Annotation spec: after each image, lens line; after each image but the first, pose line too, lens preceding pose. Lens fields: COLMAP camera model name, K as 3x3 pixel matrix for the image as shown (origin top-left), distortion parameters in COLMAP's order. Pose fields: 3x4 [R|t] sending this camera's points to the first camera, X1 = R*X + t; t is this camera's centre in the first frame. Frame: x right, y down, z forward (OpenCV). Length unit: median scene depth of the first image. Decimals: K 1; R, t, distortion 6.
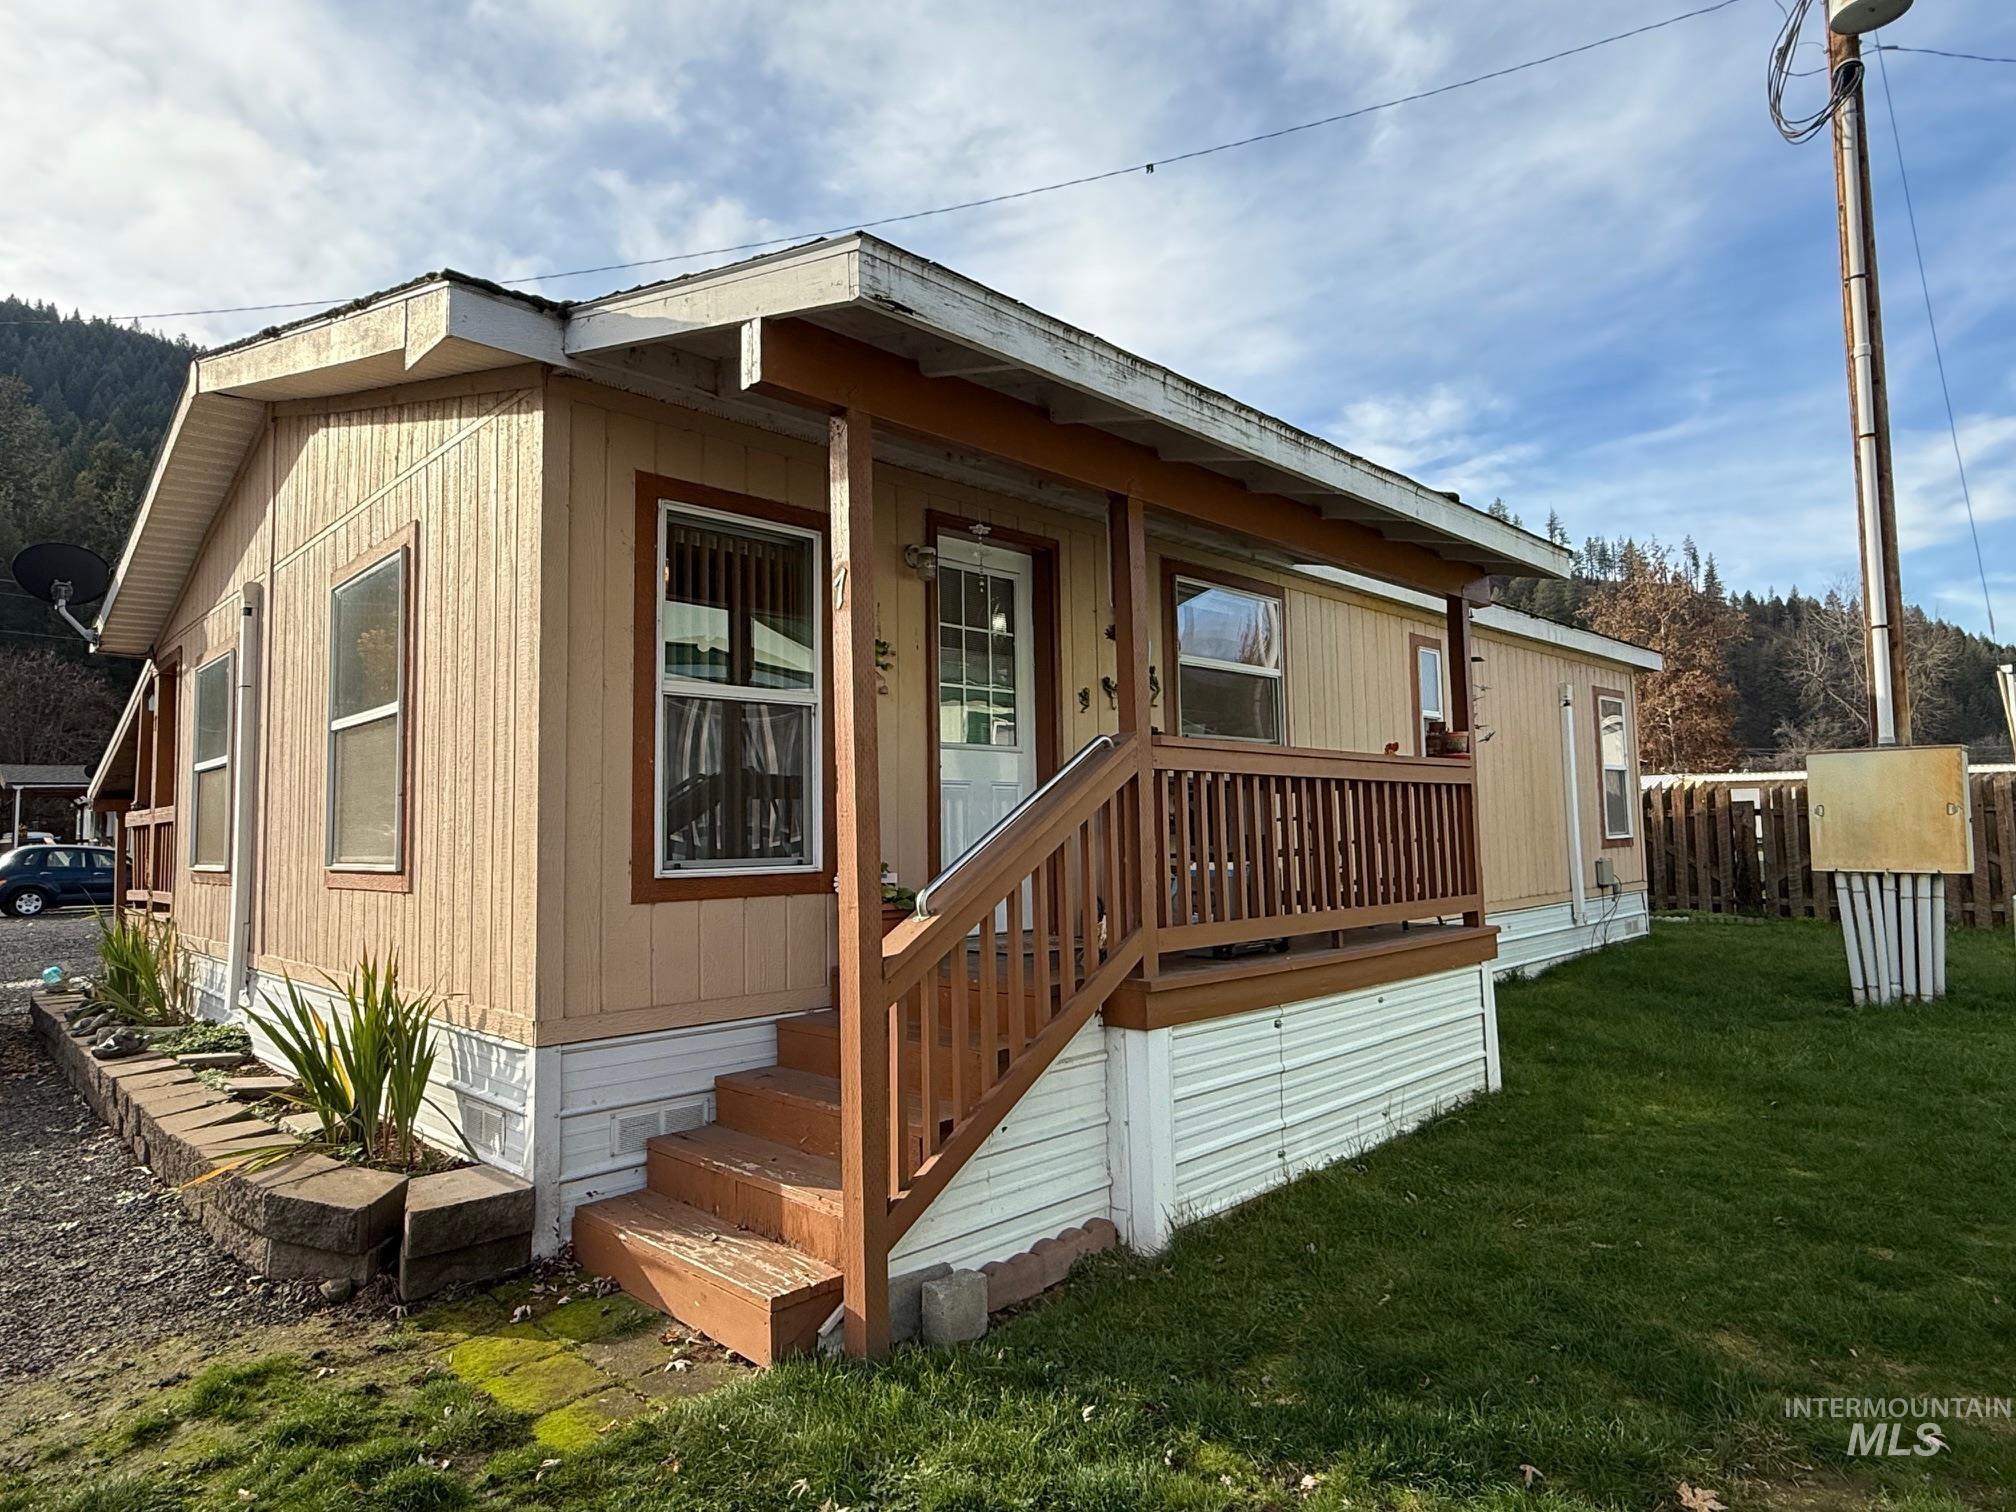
lens RADIAL K [[1147.7, 0, 1008.0], [0, 1147.7, 756.0], [0, 0, 1]] dist [-0.000327, -0.000897]
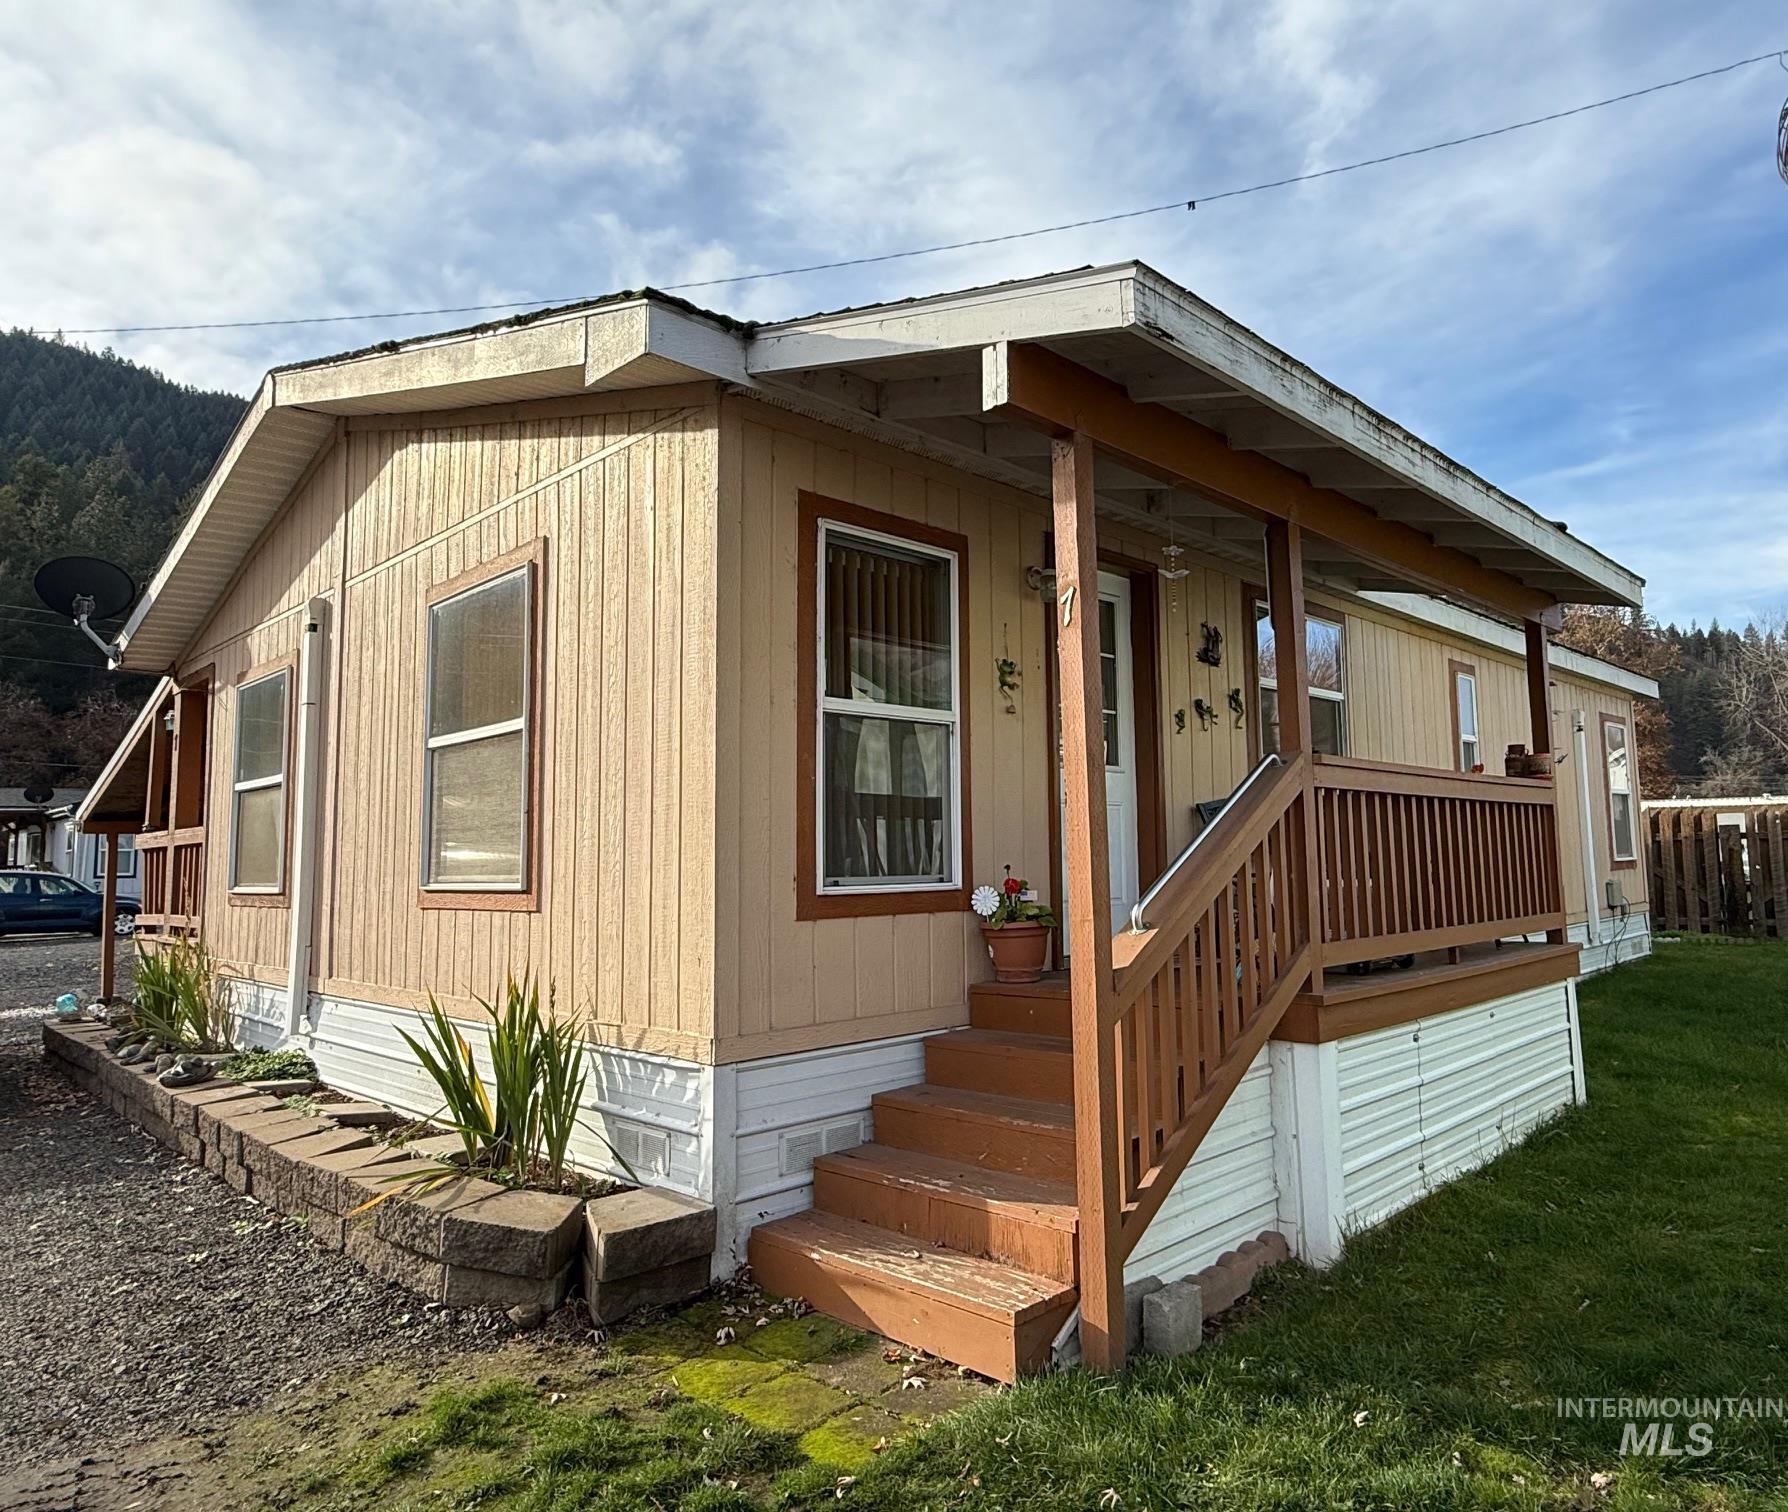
lens RADIAL K [[1156.7, 0, 894.0], [0, 1156.7, 756.0], [0, 0, 1]] dist [-0.000962, 0.000562]
pose [[0.998970, 0.003613, 0.045240, -0.281668], [-0.002444, 0.999662, -0.025878, 0.011089], [-0.045318, 0.025741, 0.998641, -0.011512]]
